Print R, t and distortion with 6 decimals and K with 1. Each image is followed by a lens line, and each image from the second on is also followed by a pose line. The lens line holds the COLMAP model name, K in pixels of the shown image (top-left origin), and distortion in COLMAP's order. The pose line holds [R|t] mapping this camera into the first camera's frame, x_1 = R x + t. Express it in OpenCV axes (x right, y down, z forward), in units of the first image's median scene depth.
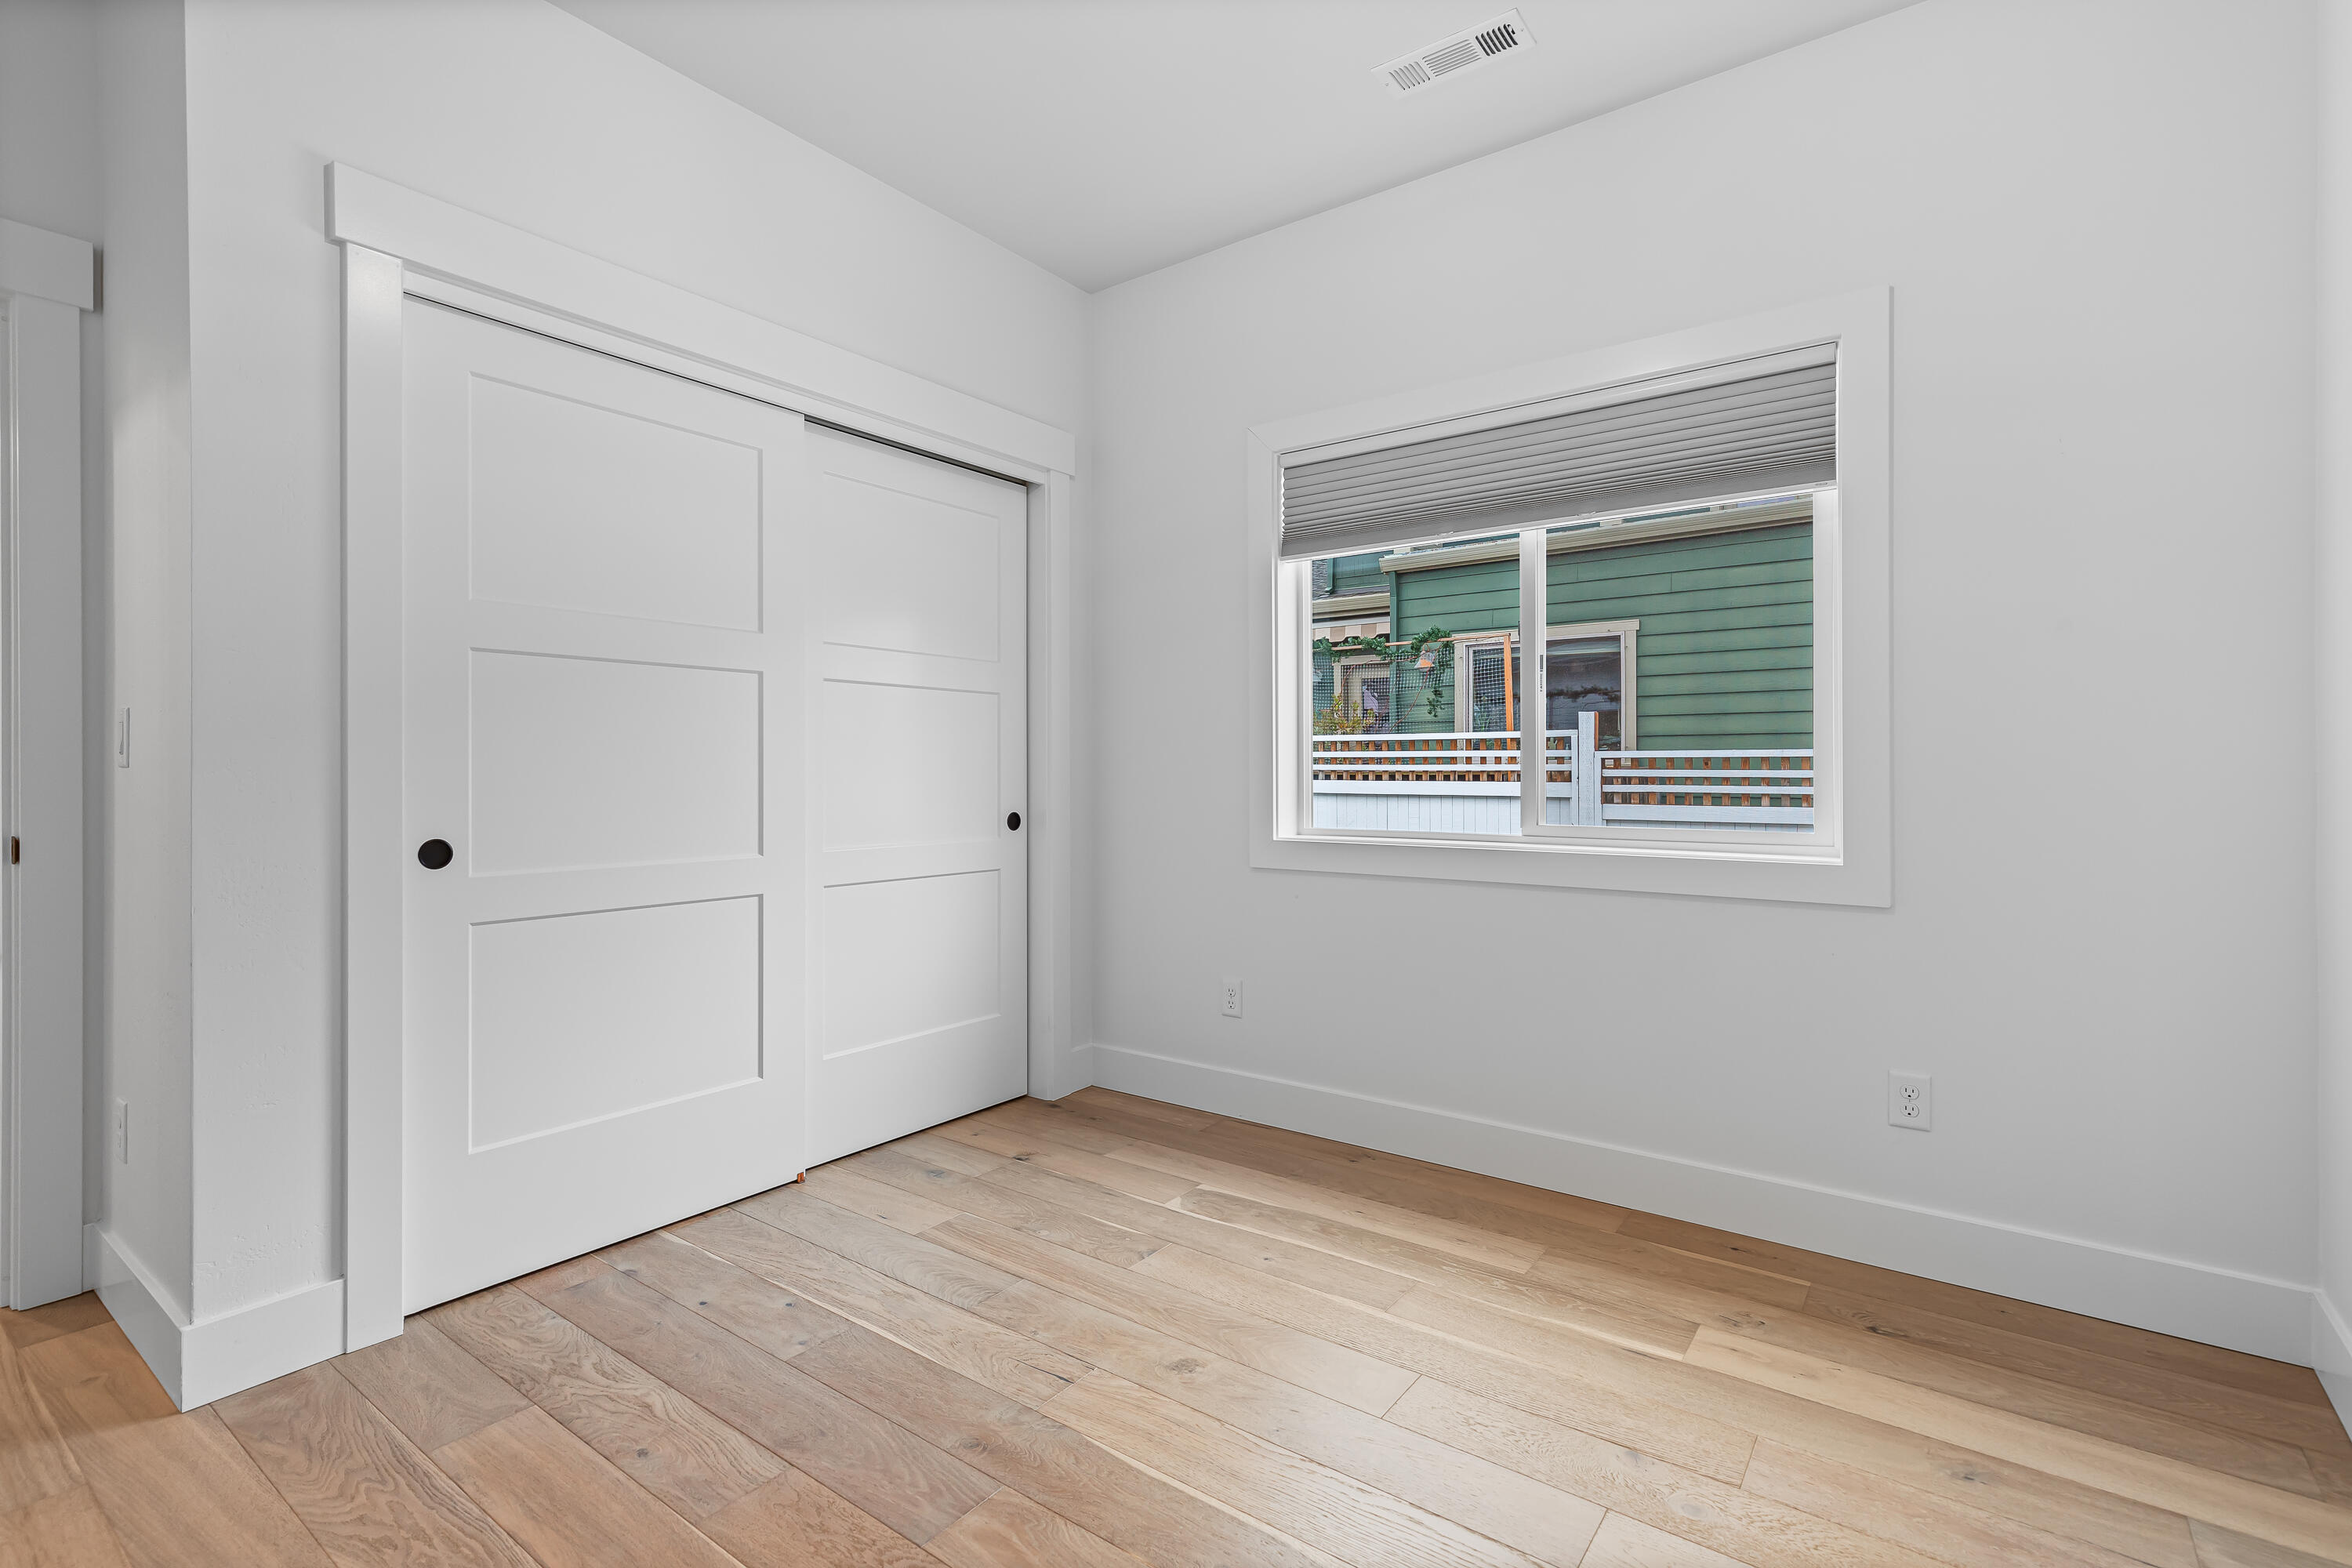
lens RADIAL K [[1067.1, 0, 1158.2], [0, 1067.1, 768.1], [0, 0, 1]] dist [0.009514, -0.001213]
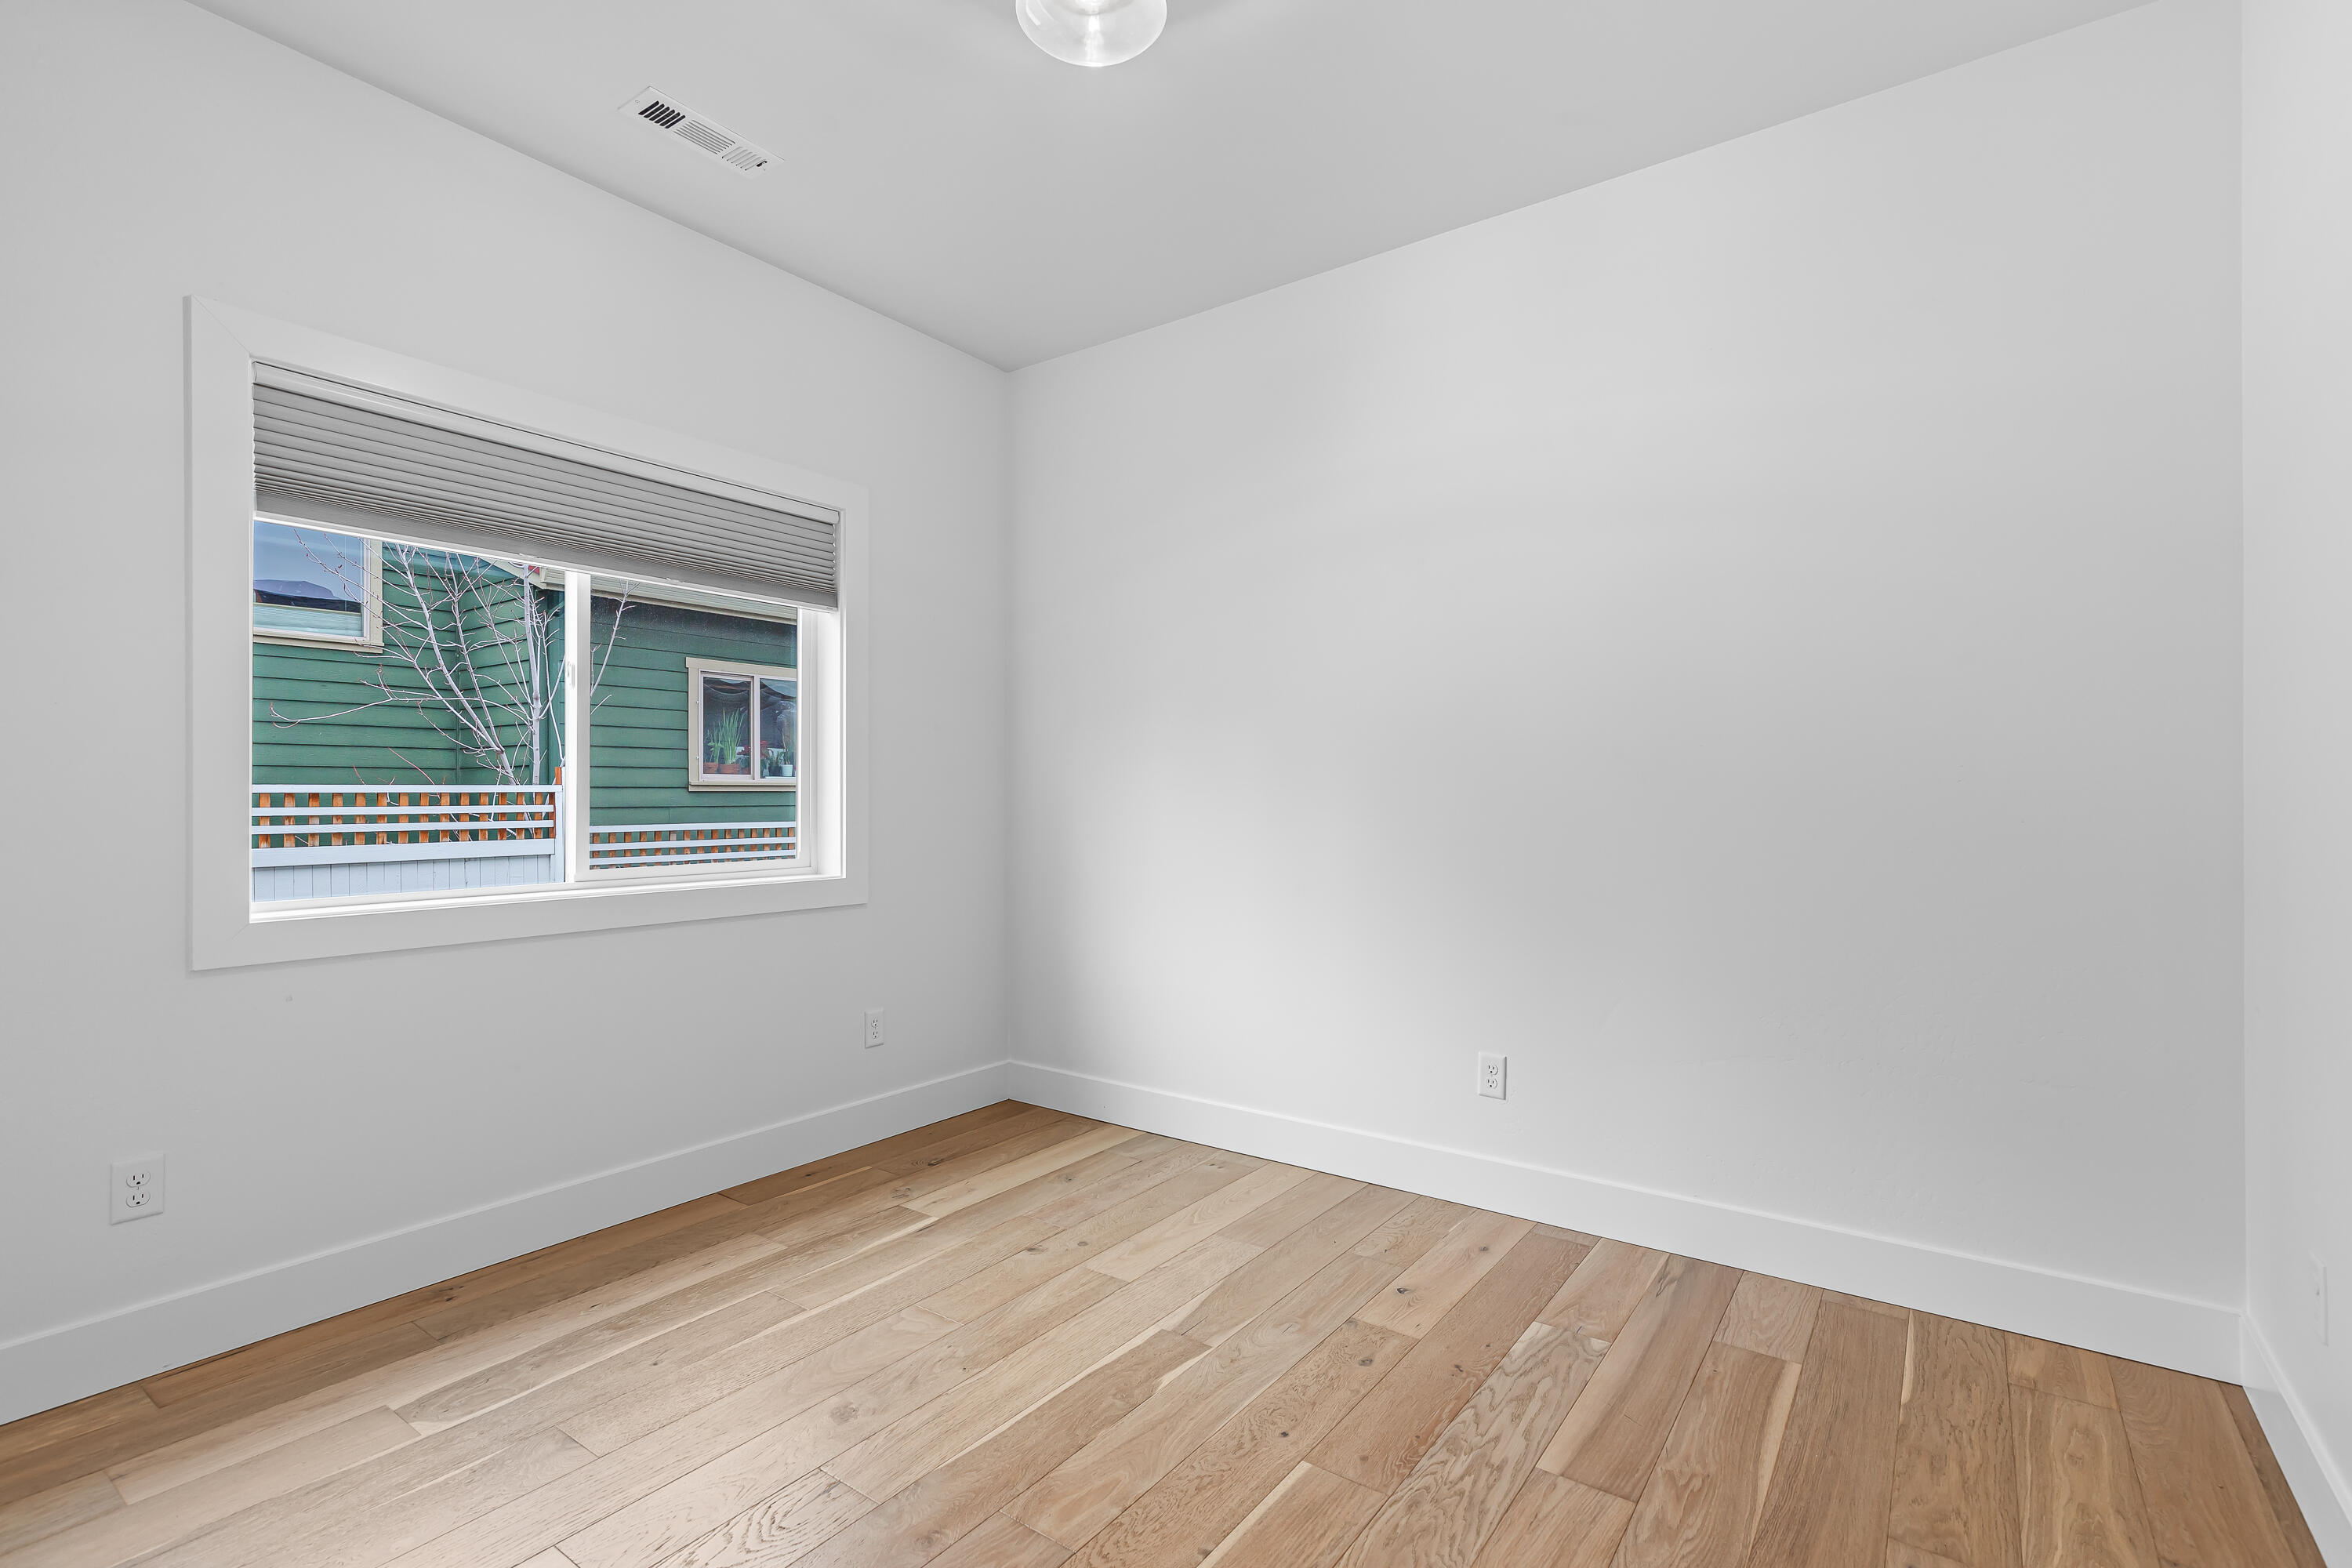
lens RADIAL K [[1067.1, 0, 1189.0], [0, 1067.1, 790.2], [0, 0, 1]] dist [0.009514, -0.001213]
pose [[-0.014163, 0.011479, 0.999834, -0.794263], [0.008404, 0.999900, -0.011360, -0.004714], [-0.999864, 0.008241, -0.014258, 0.557241]]
